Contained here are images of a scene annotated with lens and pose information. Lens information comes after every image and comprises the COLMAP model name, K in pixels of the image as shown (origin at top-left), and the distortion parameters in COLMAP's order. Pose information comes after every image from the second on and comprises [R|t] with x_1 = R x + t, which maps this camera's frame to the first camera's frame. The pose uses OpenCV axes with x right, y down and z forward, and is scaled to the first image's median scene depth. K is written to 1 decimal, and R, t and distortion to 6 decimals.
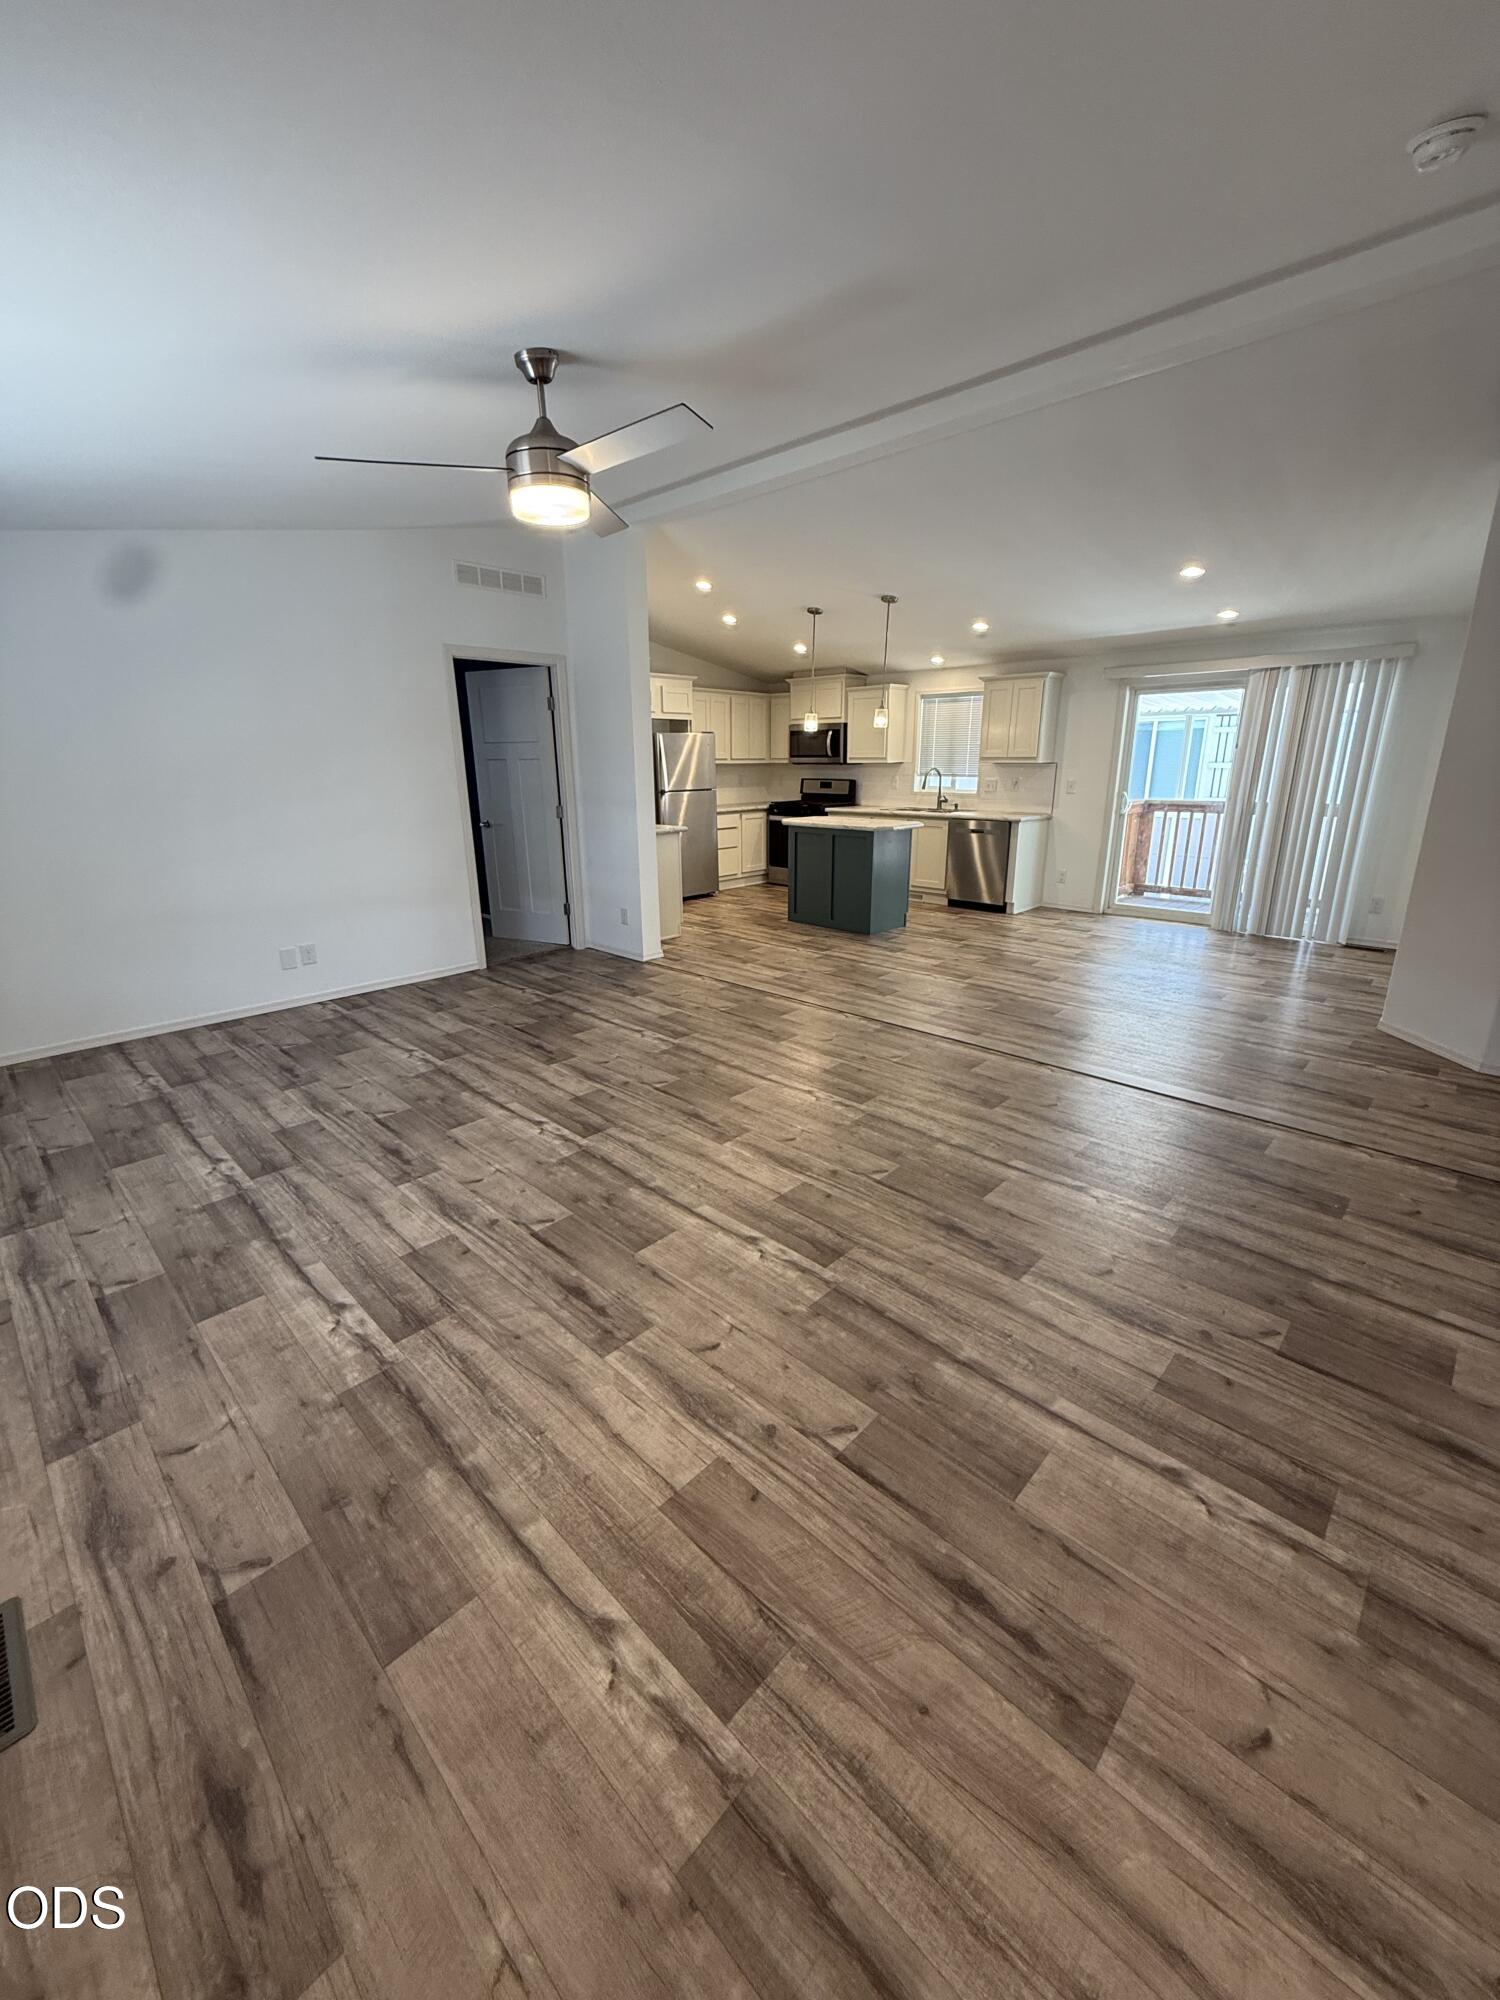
lens RADIAL K [[806.2, 0, 747.4], [0, 806.2, 956.2], [0, 0, 1]] dist [0.005269, 0.000072]
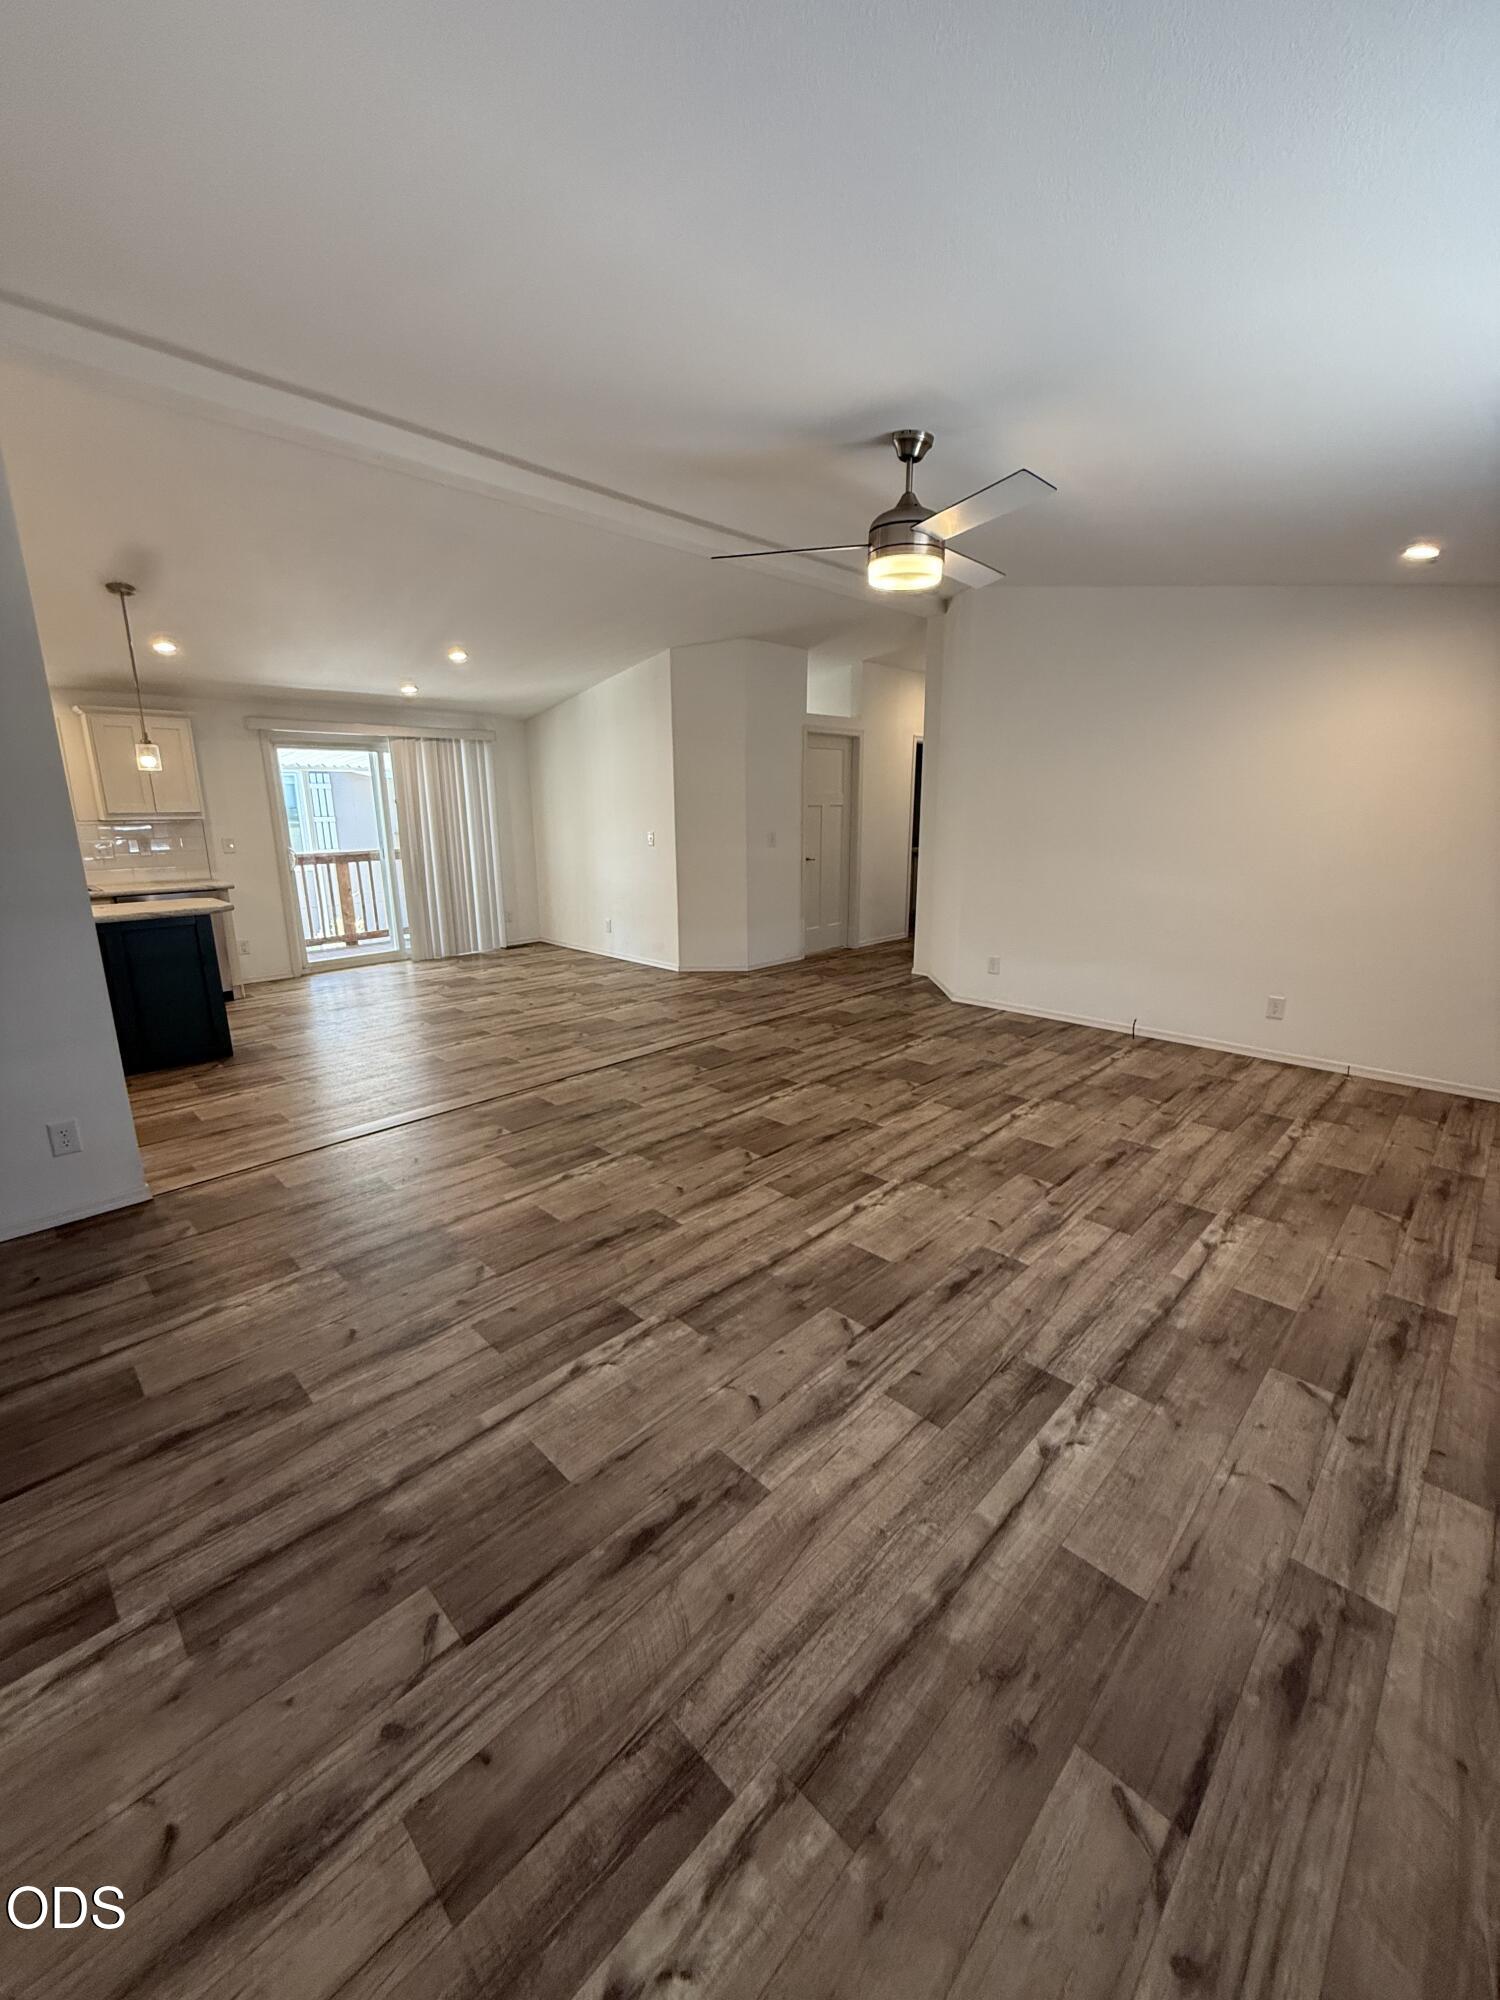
lens RADIAL K [[794.7, 0, 749.0], [0, 794.7, 999.2], [0, 0, 1]] dist [0.004853, -0.000487]
pose [[0.011852, -0.233098, 0.972381, -1.039263], [0.246279, 0.943173, 0.223094, -0.234822], [-0.969126, 0.236833, 0.068586, 0.976484]]
